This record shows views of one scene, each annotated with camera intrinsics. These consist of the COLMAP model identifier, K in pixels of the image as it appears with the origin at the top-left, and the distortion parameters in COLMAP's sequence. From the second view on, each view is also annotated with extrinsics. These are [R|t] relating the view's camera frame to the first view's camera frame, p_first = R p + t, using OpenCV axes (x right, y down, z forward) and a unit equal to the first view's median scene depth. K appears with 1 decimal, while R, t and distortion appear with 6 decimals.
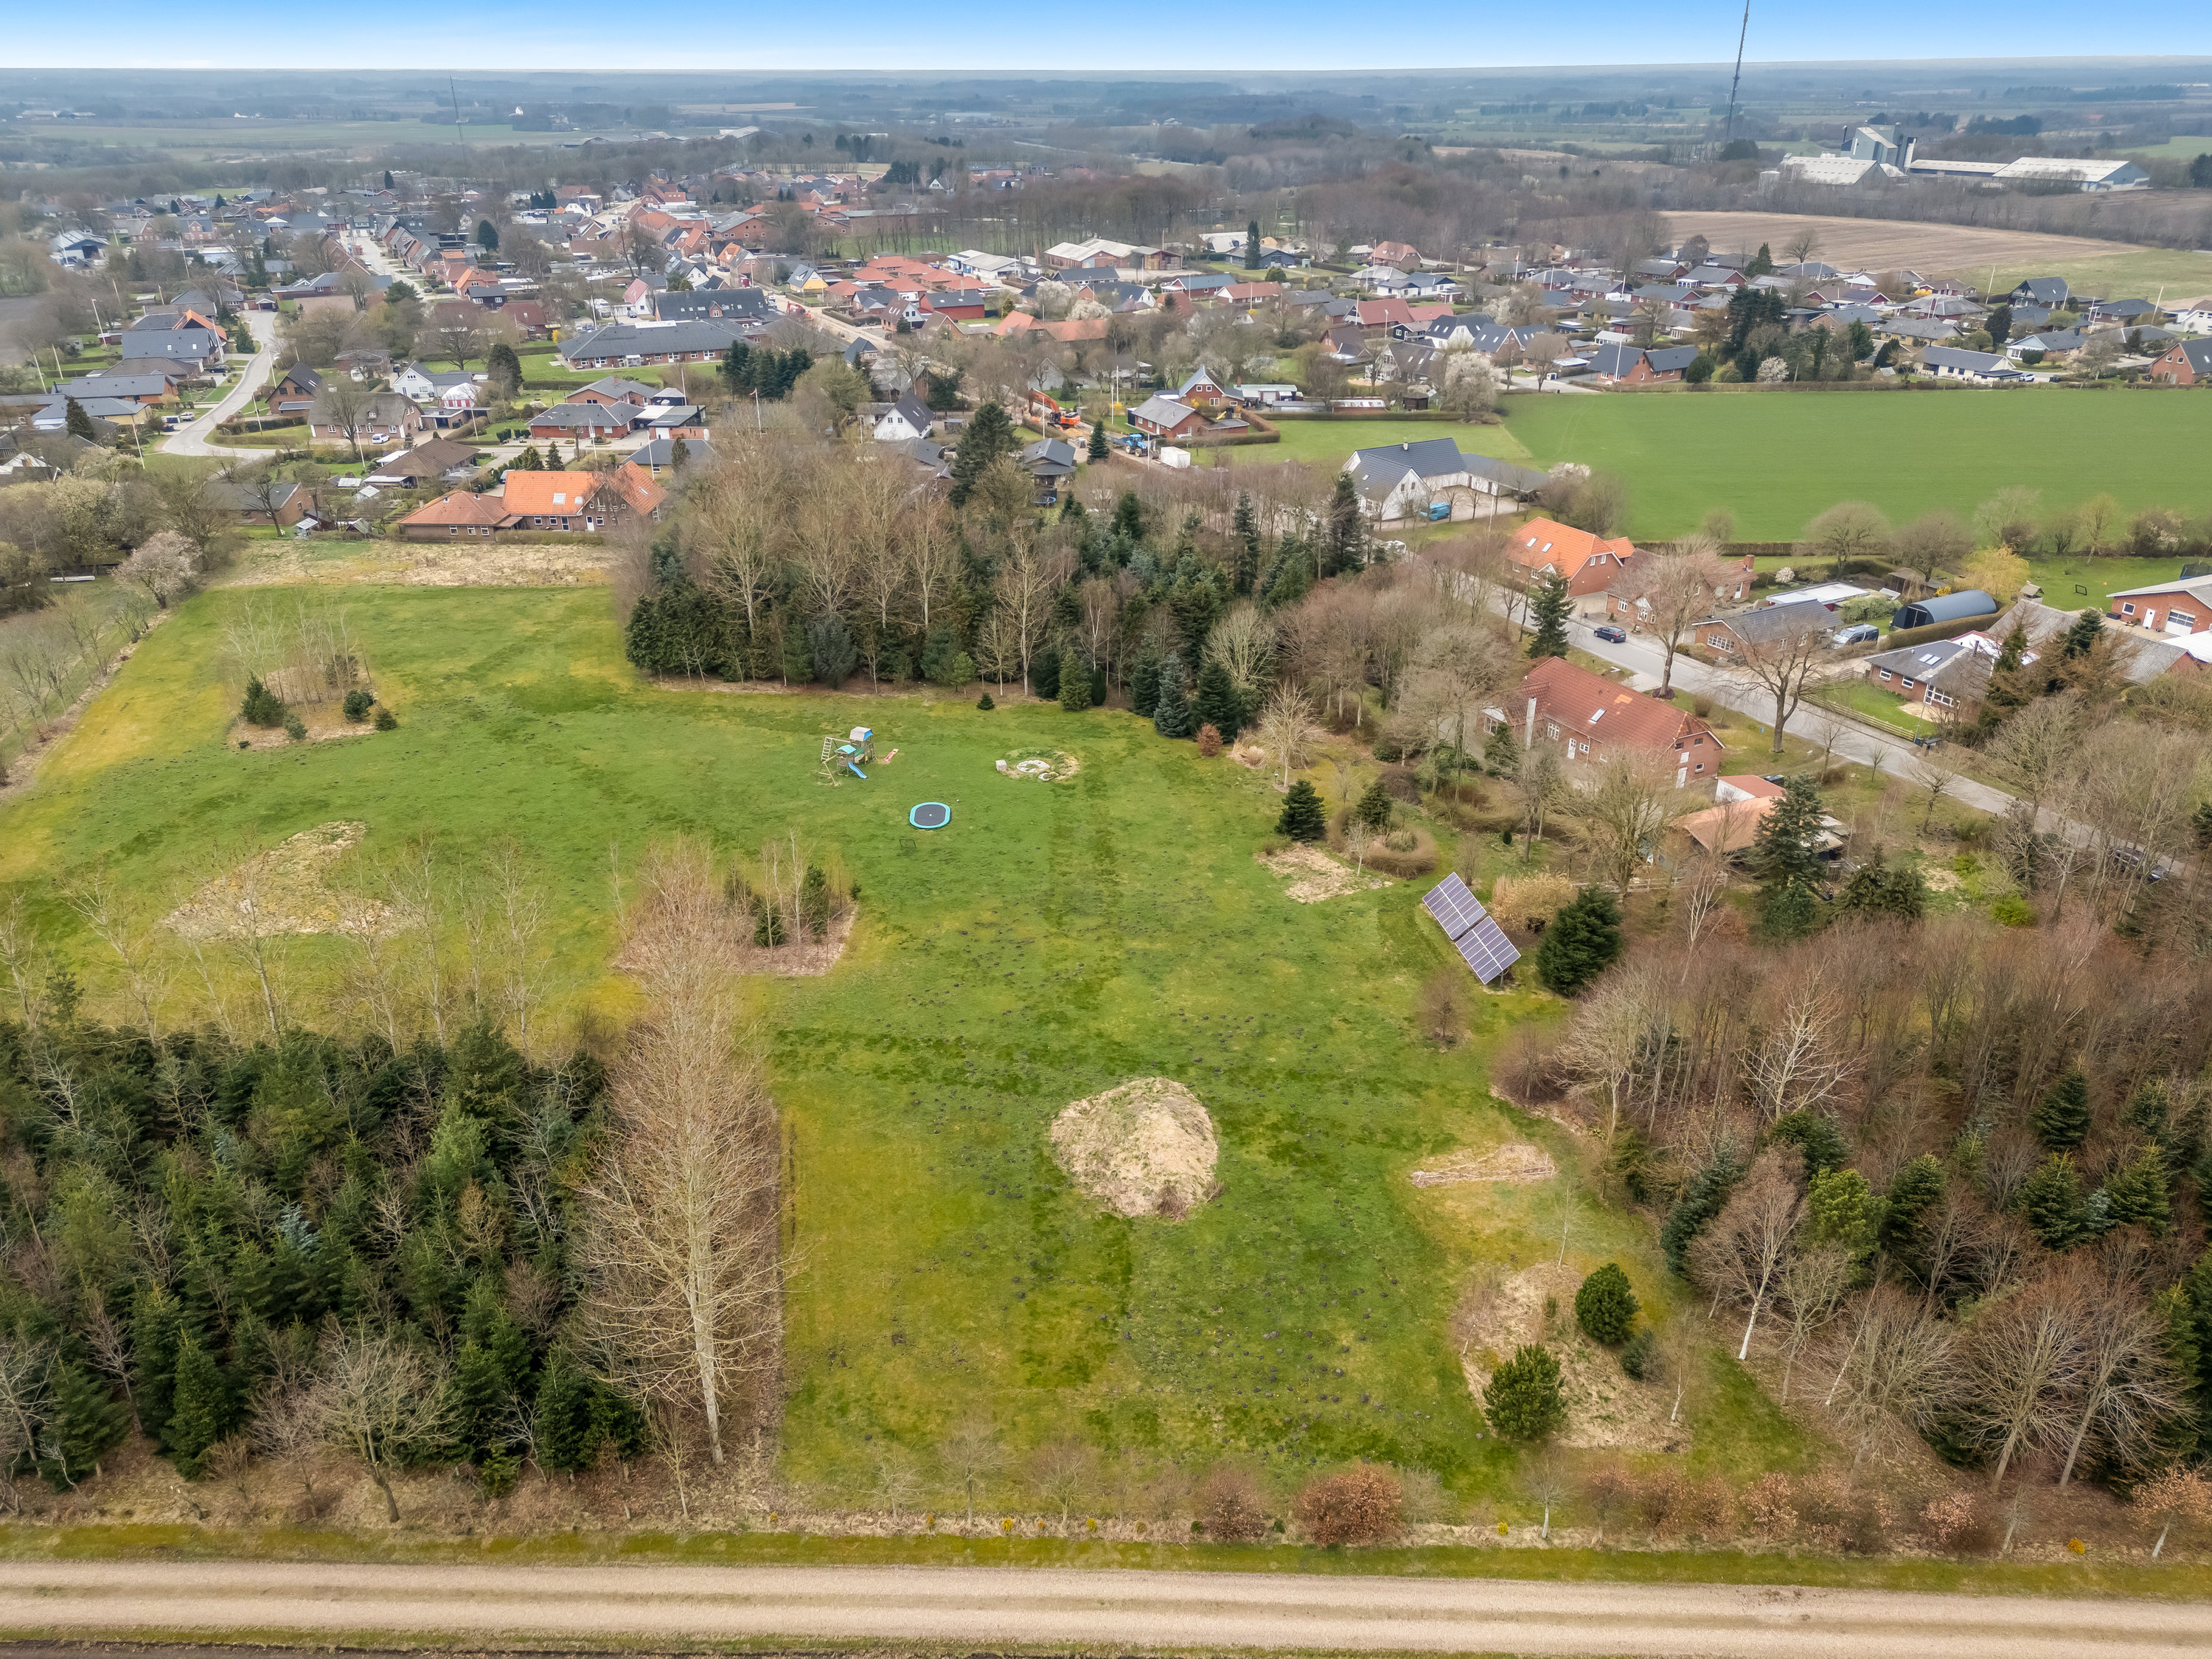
lens RADIAL K [[1556.5, 0, 1106.0], [0, 1556.5, 829.5], [0, 0, 1]] dist [0.076084, -0.063302]
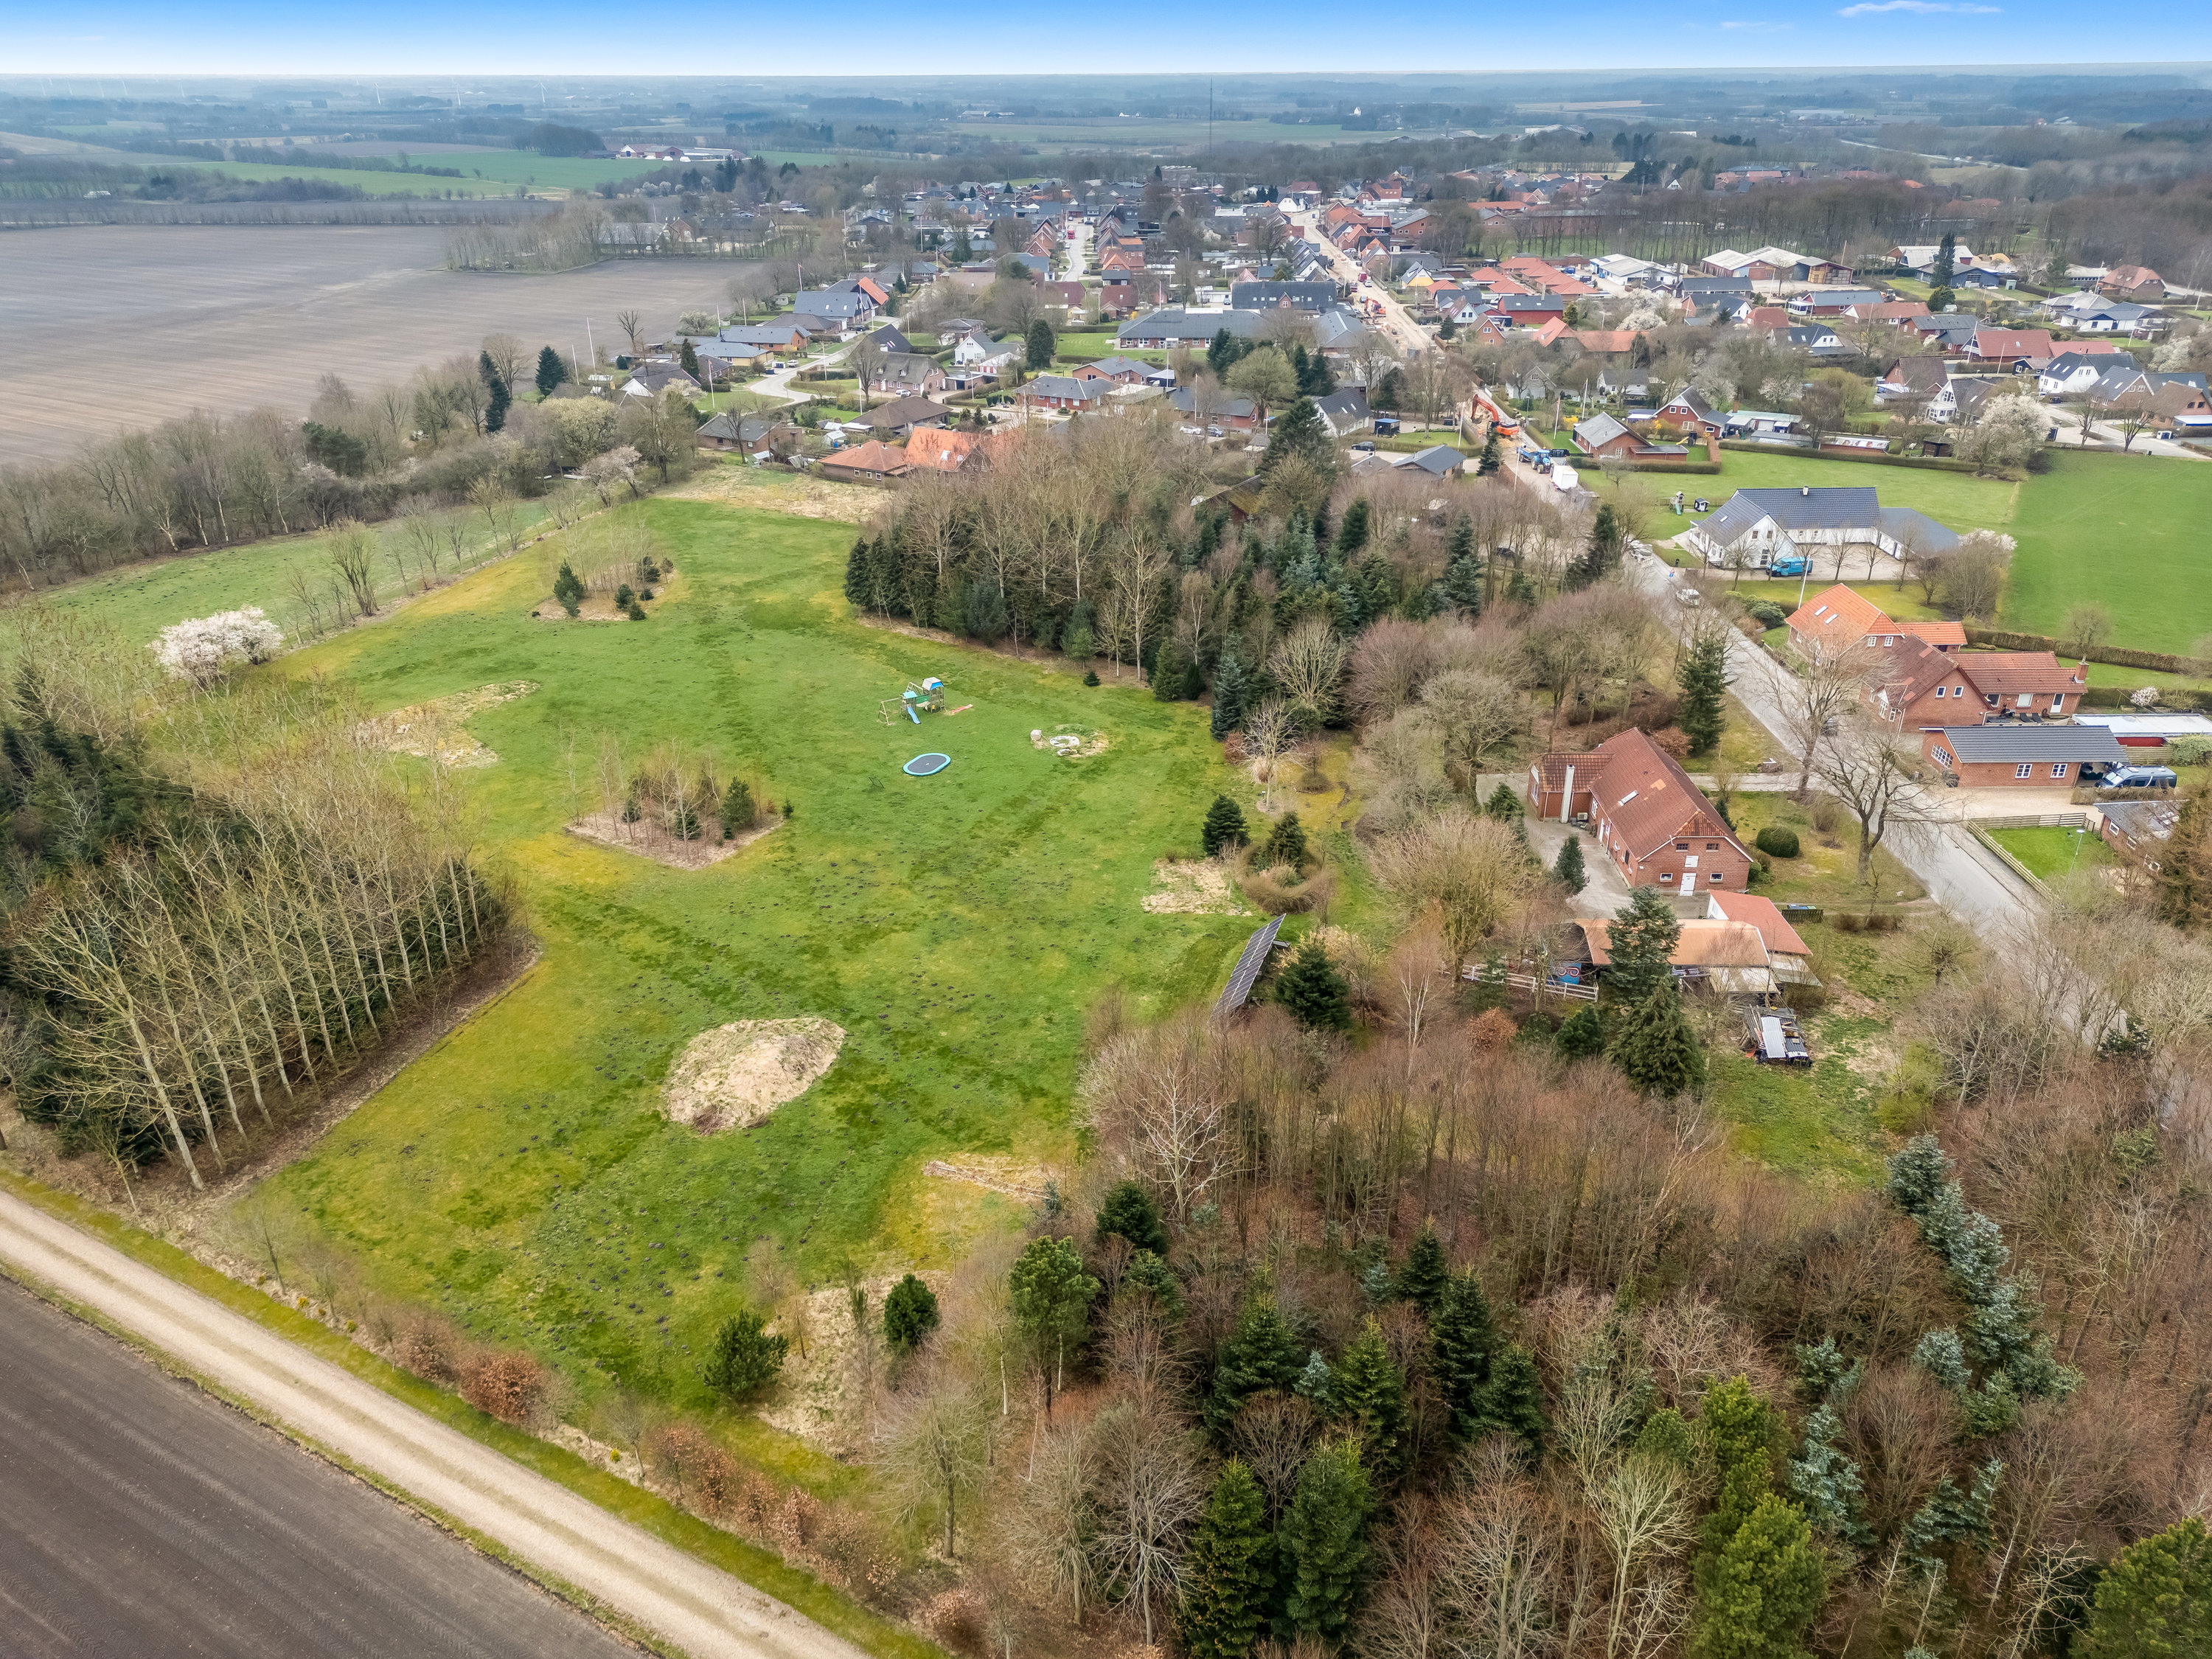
lens RADIAL K [[1556.5, 0, 1106.0], [0, 1556.5, 829.5], [0, 0, 1]] dist [0.076084, -0.063302]
pose [[0.885869, 0.201440, -0.417921, 0.310517], [-0.201219, 0.978507, 0.045122, -0.026201], [0.418028, 0.044121, 0.907362, 0.058513]]
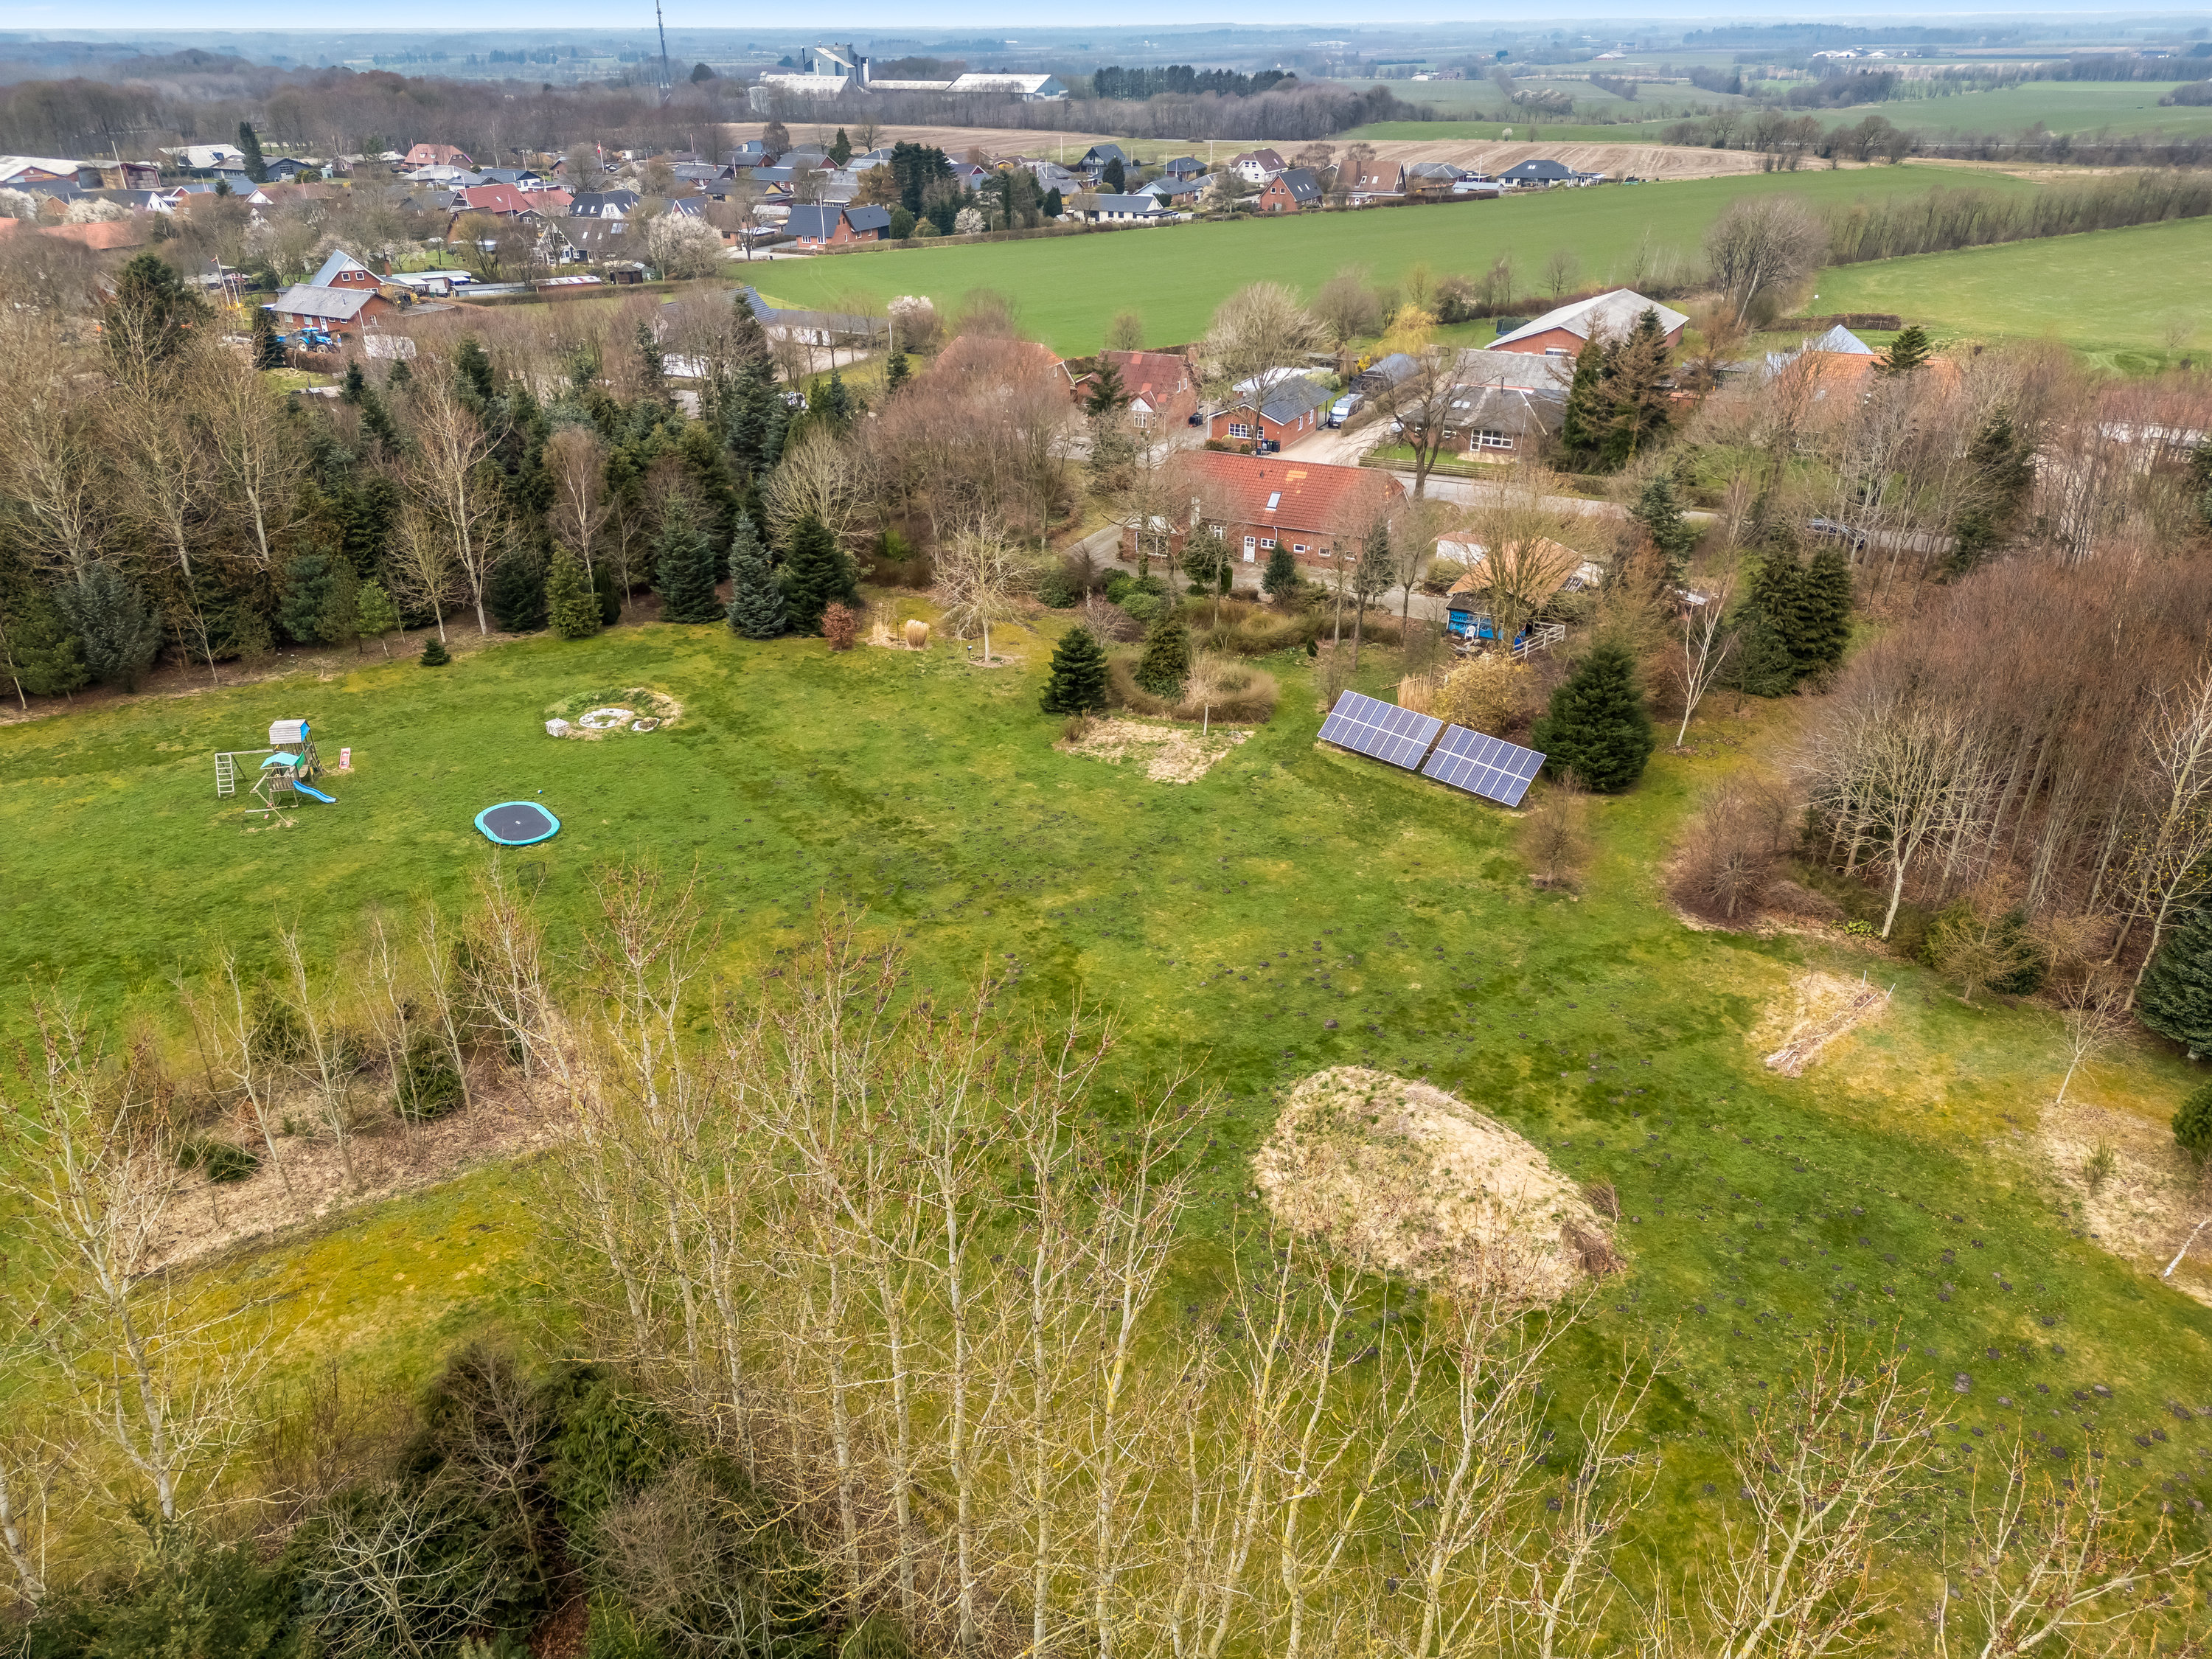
lens RADIAL K [[1546.5, 0, 1106.0], [0, 1546.5, 829.5], [0, 0, 1]] dist [0.078743, -0.088467]
pose [[0.814625, -0.264086, 0.516377, -0.162669], [0.251923, 0.963063, 0.095102, -0.004651], [-0.522419, 0.052615, 0.851064, 0.266907]]
